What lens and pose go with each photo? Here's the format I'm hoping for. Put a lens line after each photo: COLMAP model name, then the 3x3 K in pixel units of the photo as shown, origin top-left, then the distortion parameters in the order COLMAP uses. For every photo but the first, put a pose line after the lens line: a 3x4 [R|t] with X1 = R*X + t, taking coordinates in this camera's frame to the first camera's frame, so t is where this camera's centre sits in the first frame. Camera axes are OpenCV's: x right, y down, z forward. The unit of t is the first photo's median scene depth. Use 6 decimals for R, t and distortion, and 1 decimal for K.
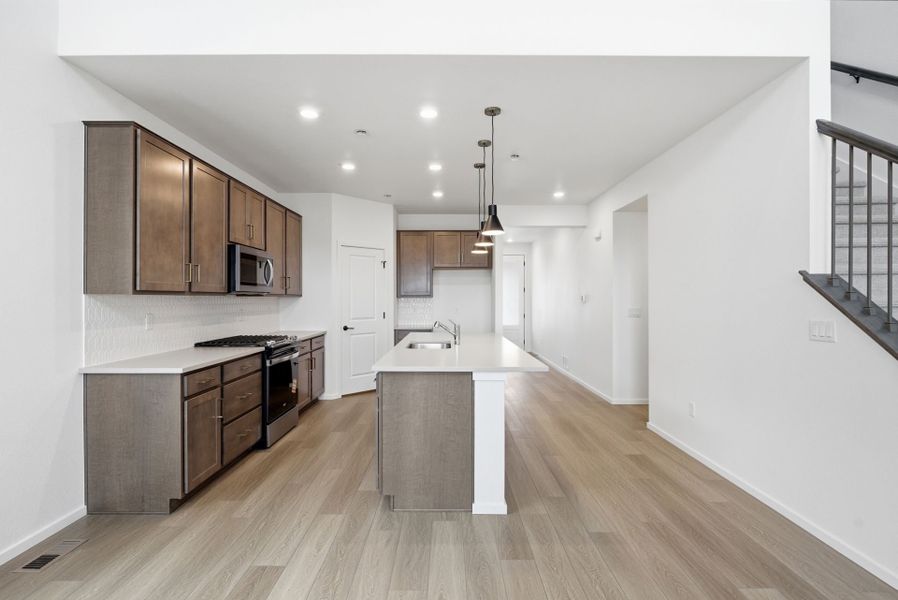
lens RADIAL K [[430.4, 0, 447.9], [0, 430.4, 297.0], [0, 0, 1]] dist [0.000491, 0.000400]
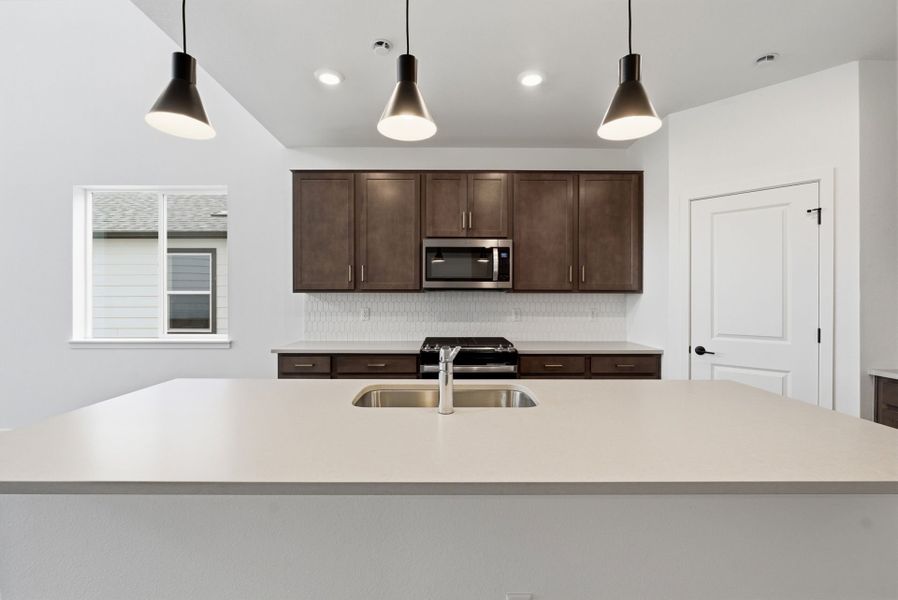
lens RADIAL K [[404.5, 0, 445.9], [0, 404.5, 296.9], [0, 0, 1]] dist [-0.001206, -0.000289]
pose [[0.005258, 0.001777, -0.999985, 0.430991], [0.002299, 0.999996, 0.001789, 0.005150], [0.999984, -0.002308, 0.005254, 1.088637]]
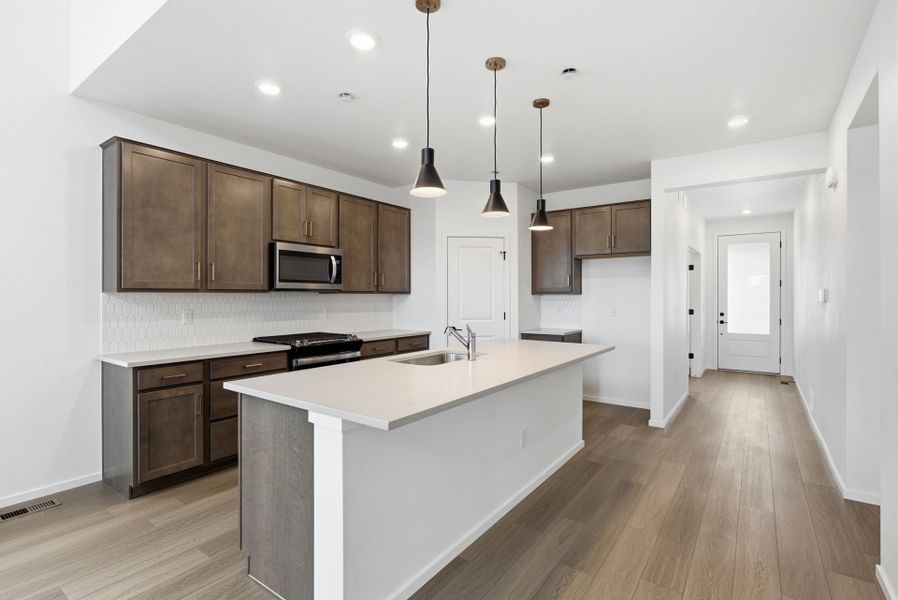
lens RADIAL K [[430.4, 0, 447.9], [0, 430.4, 297.0], [0, 0, 1]] dist [0.000491, 0.000400]
pose [[0.809830, 0.001236, -0.586663, 0.443321], [0.001981, 0.999986, 0.004842, 0.002277], [0.586661, -0.005084, 0.809816, 0.439176]]
